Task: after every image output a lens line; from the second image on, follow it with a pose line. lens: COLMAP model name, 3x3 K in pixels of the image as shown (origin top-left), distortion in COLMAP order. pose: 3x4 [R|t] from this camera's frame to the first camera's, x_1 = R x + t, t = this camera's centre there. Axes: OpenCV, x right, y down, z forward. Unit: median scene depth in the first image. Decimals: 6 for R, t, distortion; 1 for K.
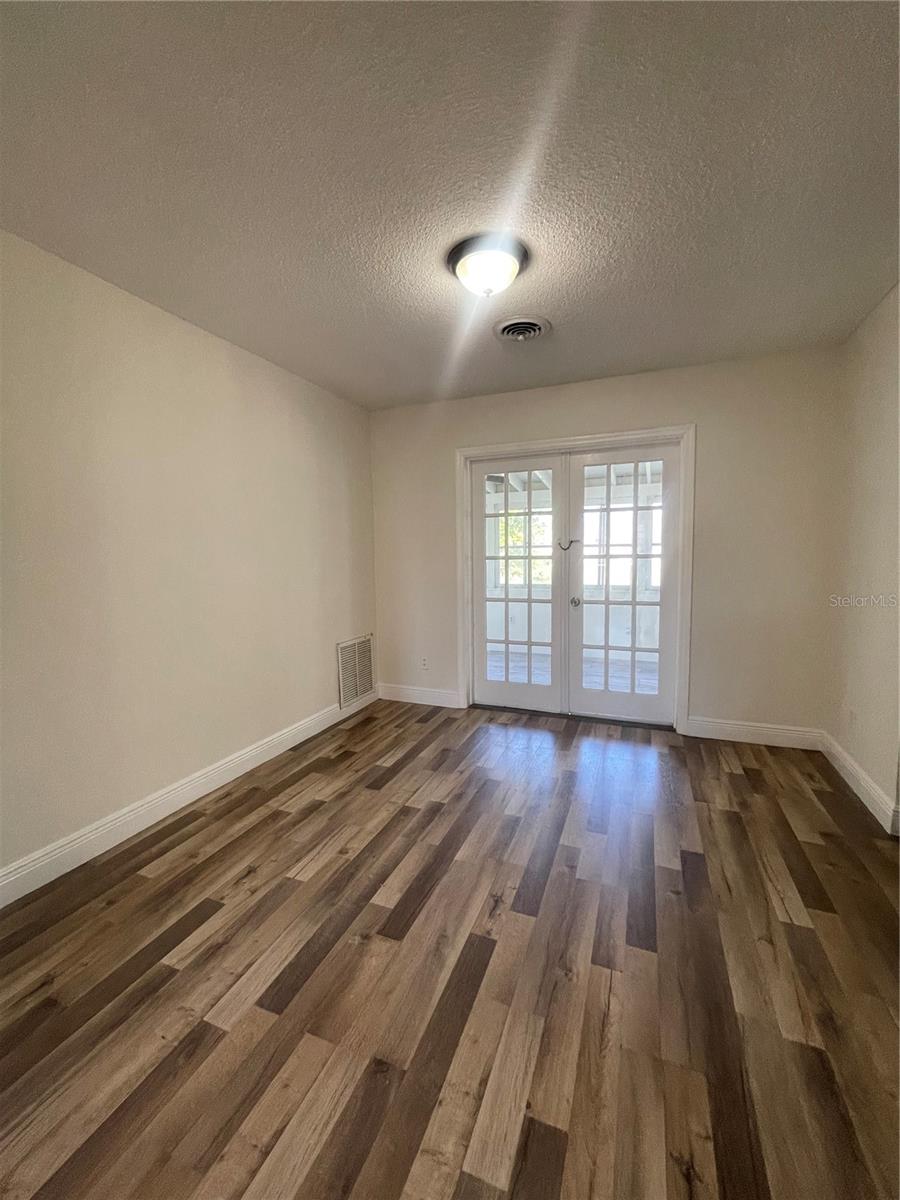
lens RADIAL K [[487.0, 0, 453.7], [0, 487.0, 597.4], [0, 0, 1]] dist [-0.003063, 0.001109]
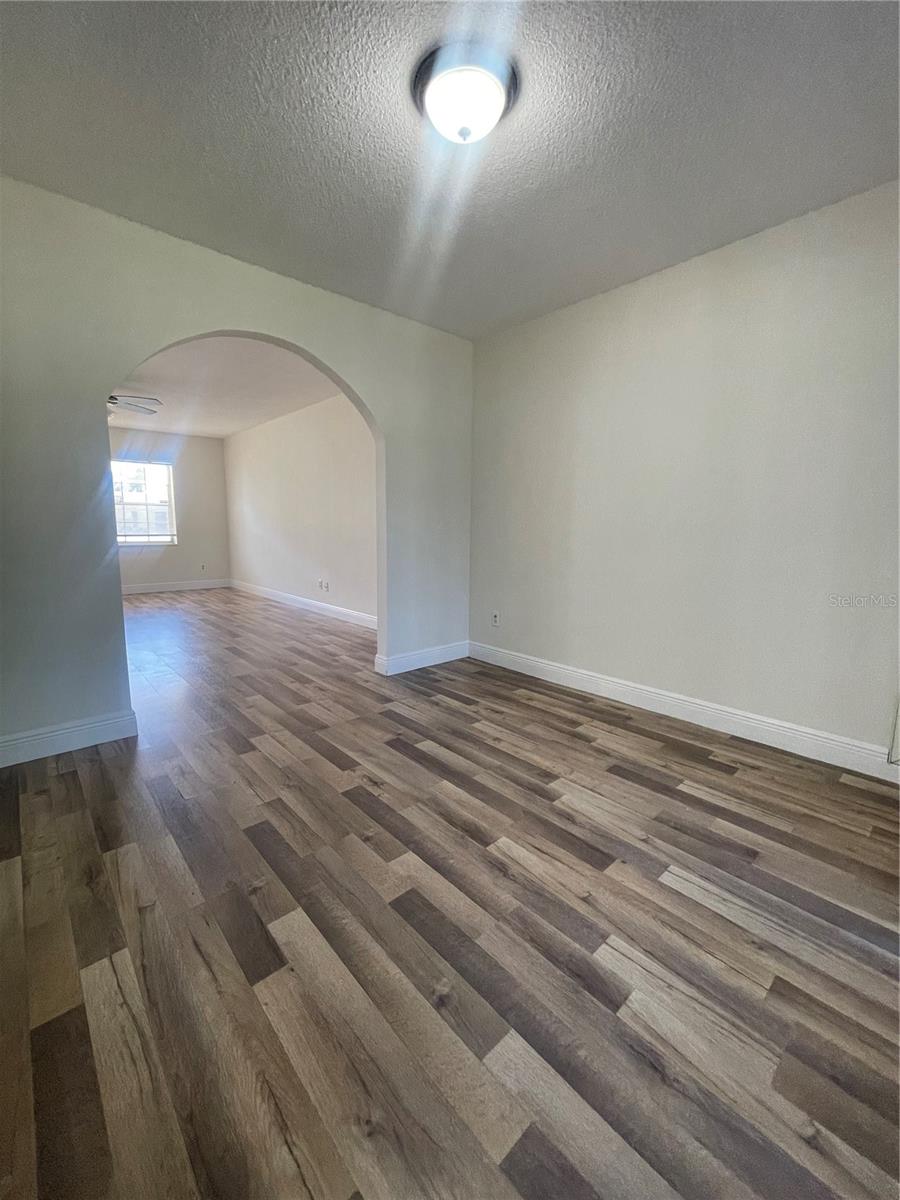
lens RADIAL K [[487.0, 0, 457.4], [0, 487.0, 600.7], [0, 0, 1]] dist [-0.003063, 0.001109]
pose [[-0.434806, 0.148951, -0.888120, 0.852288], [-0.083843, 0.975246, 0.204611, -0.051661], [0.896613, 0.163429, -0.411554, 1.381923]]
